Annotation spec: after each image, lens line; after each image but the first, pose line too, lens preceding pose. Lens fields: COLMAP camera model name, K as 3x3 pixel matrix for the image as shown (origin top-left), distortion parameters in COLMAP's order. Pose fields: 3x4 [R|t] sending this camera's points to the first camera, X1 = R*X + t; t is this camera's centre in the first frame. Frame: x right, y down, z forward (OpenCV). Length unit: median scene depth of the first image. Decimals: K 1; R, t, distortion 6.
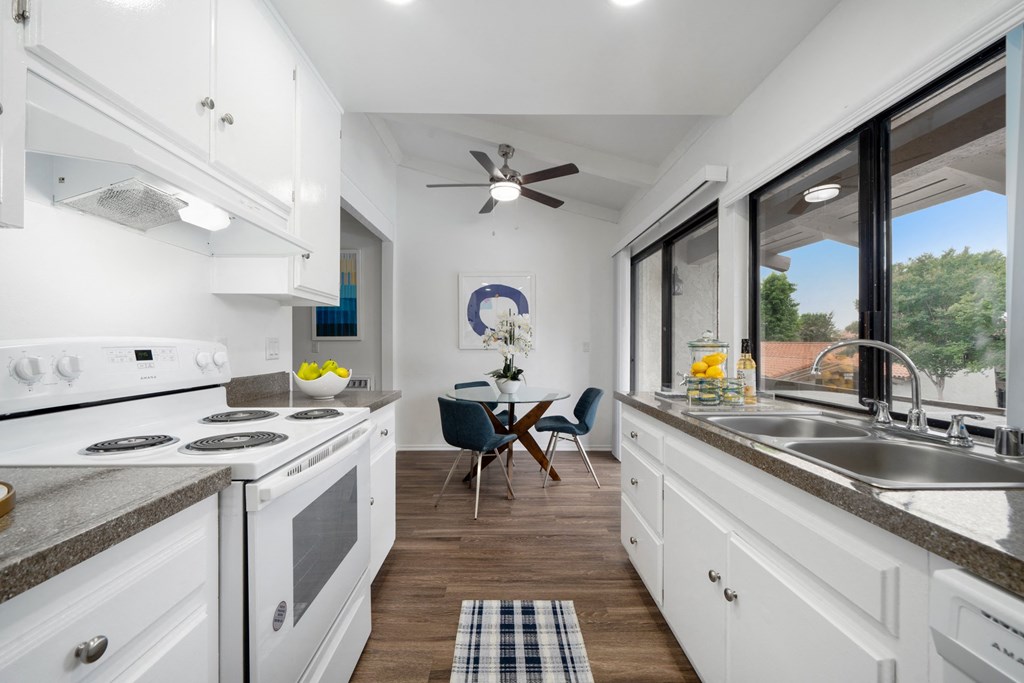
lens RADIAL K [[395.6, 0, 519.3], [0, 395.6, 343.8], [0, 0, 1]] dist [-0.000765, 0.000121]
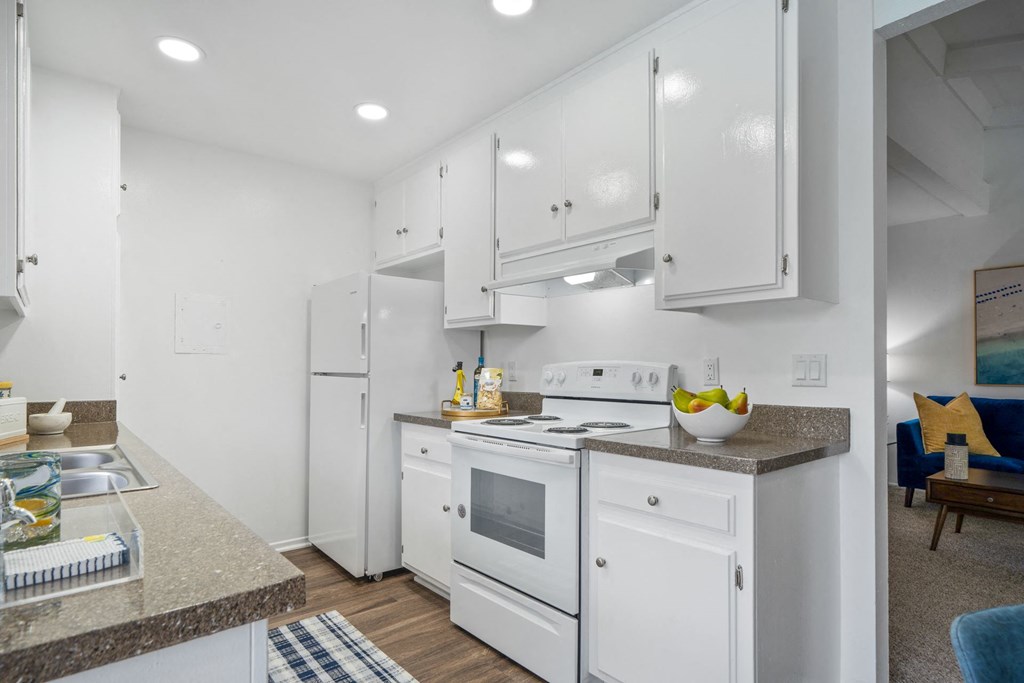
lens RADIAL K [[533.3, 0, 517.2], [0, 533.3, 348.1], [0, 0, 1]] dist [0.003757, 0.000448]
pose [[-0.796227, -0.007484, -0.604952, 0.273084], [0.003868, 0.999840, -0.017460, -0.017511], [0.604986, -0.016242, -0.796070, 1.651367]]
